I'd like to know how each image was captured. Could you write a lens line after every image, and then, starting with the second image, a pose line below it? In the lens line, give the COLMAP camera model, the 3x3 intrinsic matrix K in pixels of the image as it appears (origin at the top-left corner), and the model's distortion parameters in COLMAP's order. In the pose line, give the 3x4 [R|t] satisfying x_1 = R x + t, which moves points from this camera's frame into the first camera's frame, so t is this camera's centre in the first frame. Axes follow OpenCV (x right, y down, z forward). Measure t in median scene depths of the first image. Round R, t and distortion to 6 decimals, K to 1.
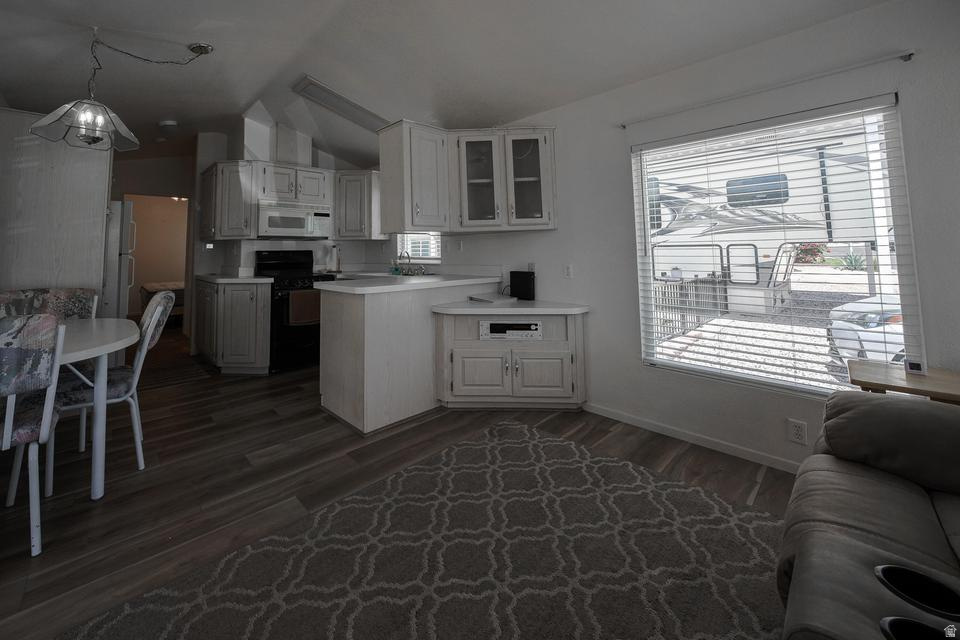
lens RADIAL K [[358.6, 0, 452.1], [0, 358.6, 229.8], [0, 0, 1]] dist [-0.011225, 0.000261]
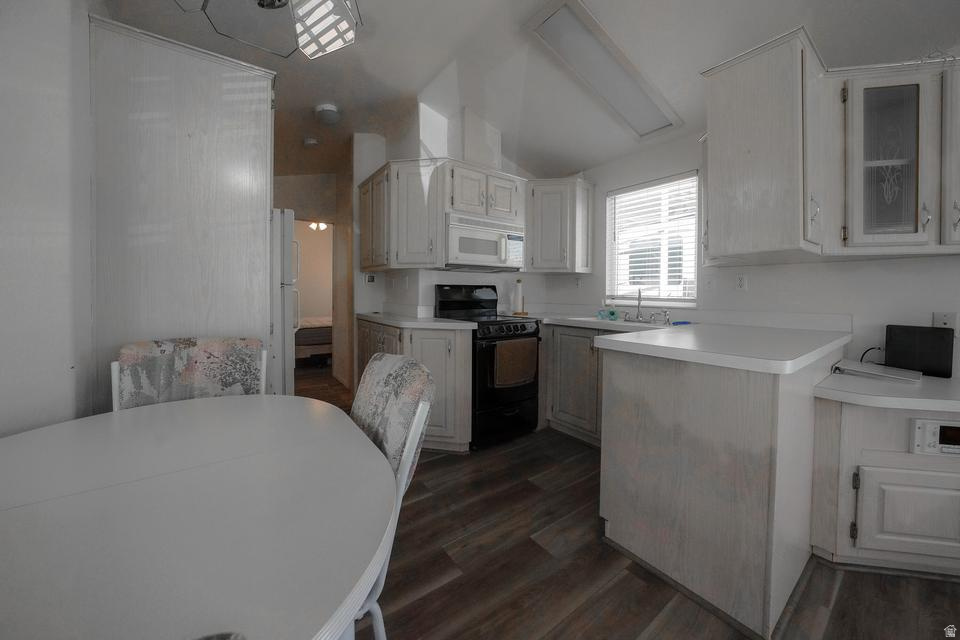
lens RADIAL K [[338.6, 0, 489.1], [0, 338.6, 299.5], [0, 0, 1]] dist [-0.016489, 0.000028]
pose [[0.991382, 0.023352, -0.128902, -0.384025], [-0.012229, 0.996184, 0.086416, 0.030563], [0.130428, -0.084095, 0.987885, 0.340164]]
